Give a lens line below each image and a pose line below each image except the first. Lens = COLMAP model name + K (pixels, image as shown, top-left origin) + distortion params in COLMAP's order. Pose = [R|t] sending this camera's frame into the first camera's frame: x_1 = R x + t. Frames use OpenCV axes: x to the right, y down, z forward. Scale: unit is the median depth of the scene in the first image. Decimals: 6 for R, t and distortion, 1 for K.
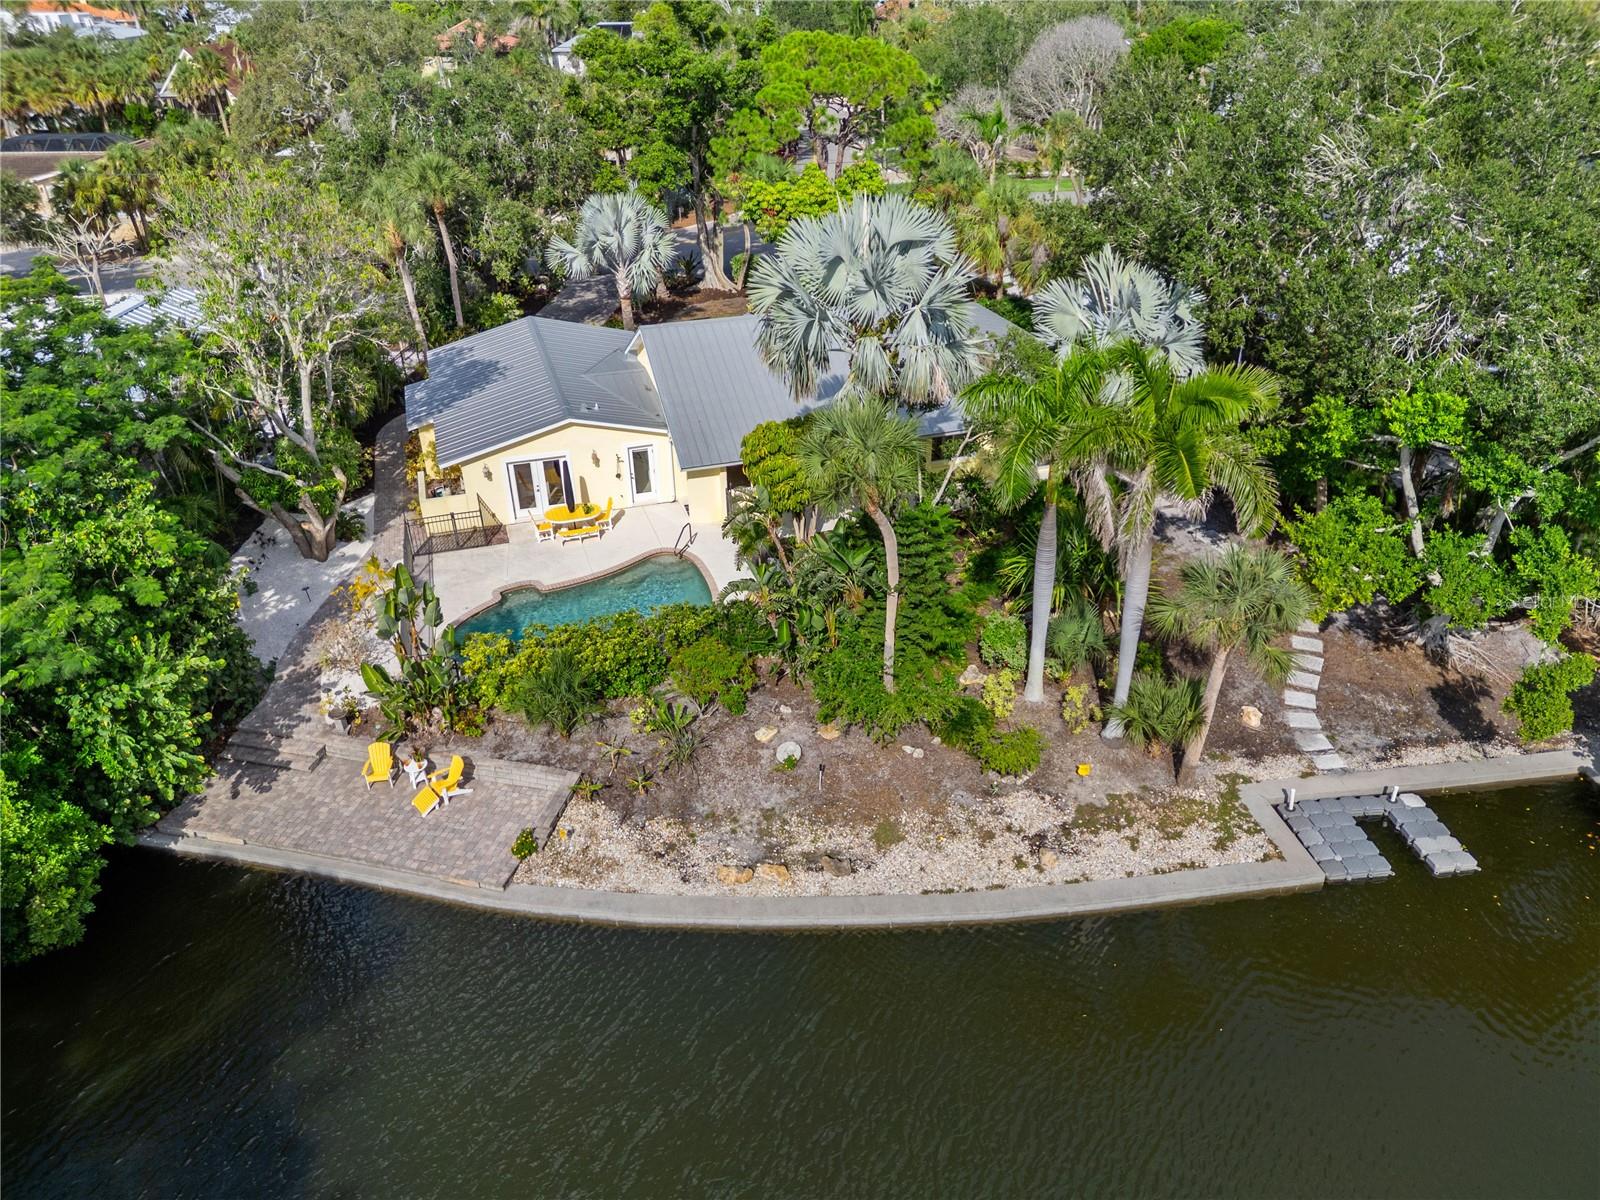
lens RADIAL K [[1236.9, 0, 797.4], [0, 1236.9, 504.8], [0, 0, 1]] dist [0.099799, -0.143477]
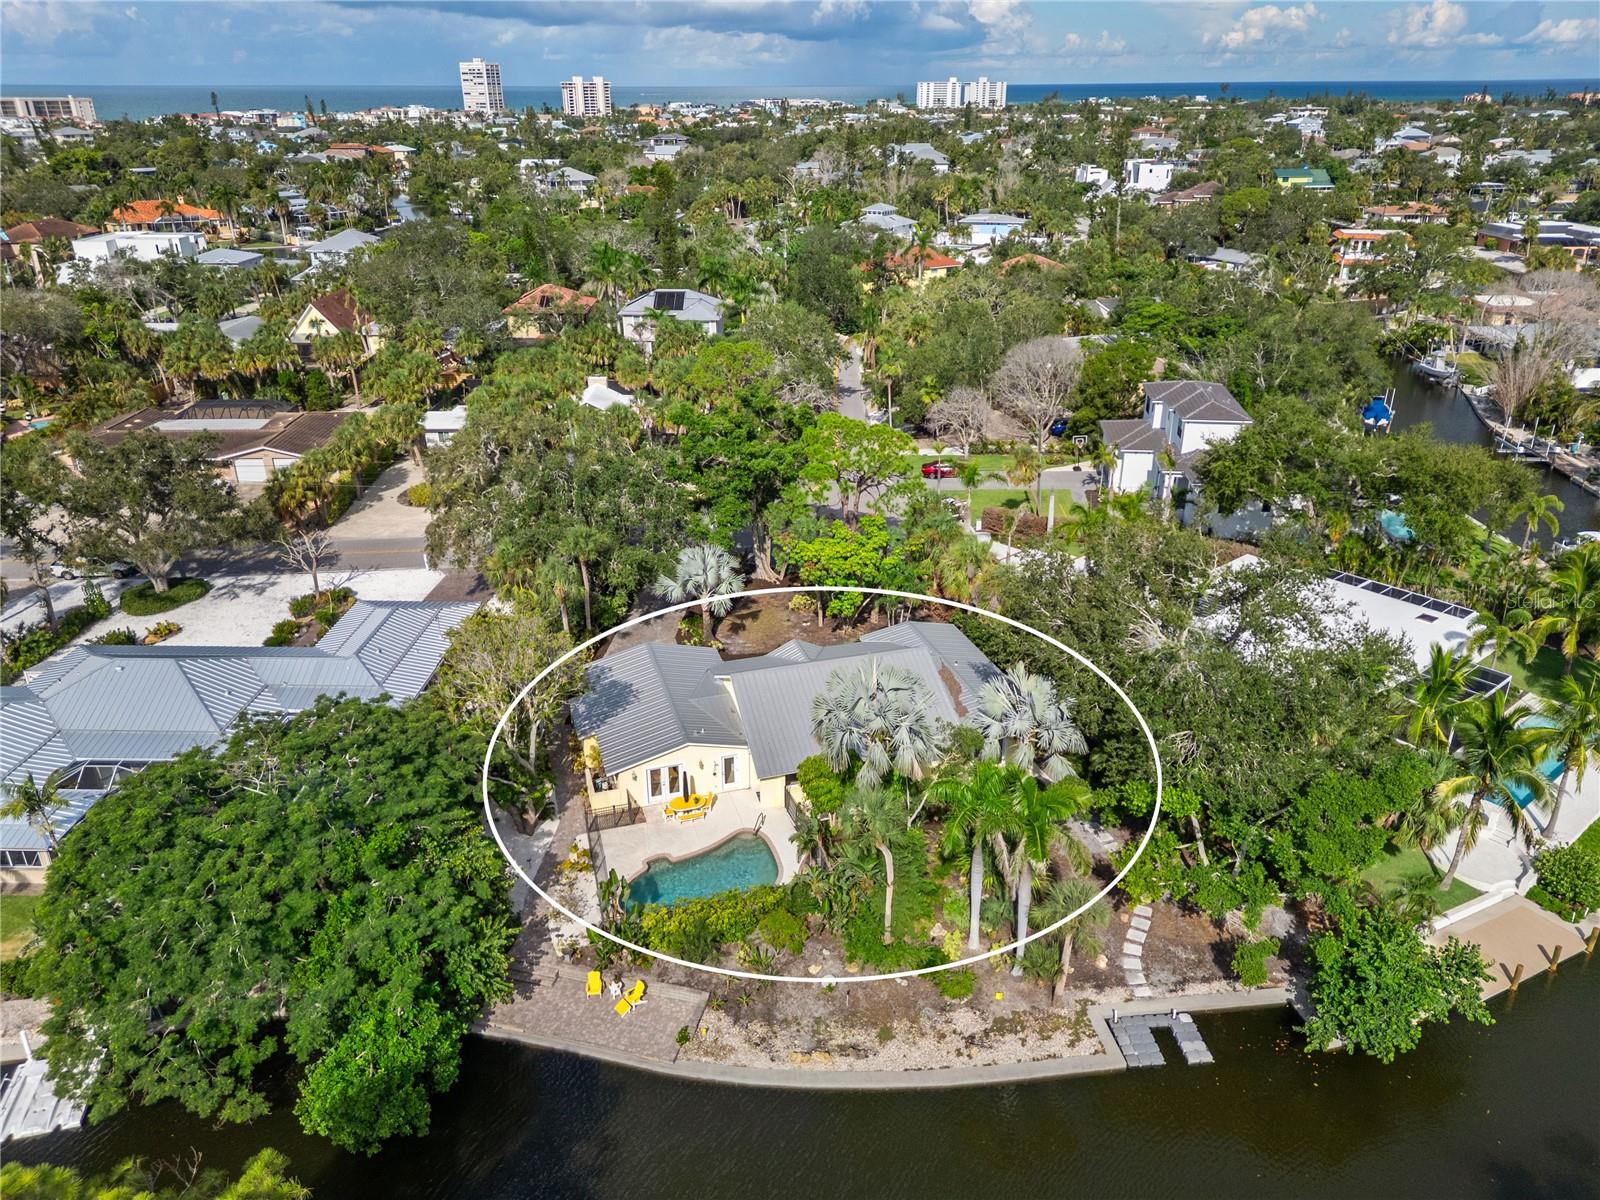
lens RADIAL K [[1236.9, 0, 797.4], [0, 1236.9, 504.8], [0, 0, 1]] dist [0.099799, -0.143477]
pose [[0.999859, 0.014814, -0.007925, -0.045935], [-0.015500, 0.995360, -0.094960, -0.289194], [0.006482, 0.095070, 0.995450, -0.780513]]
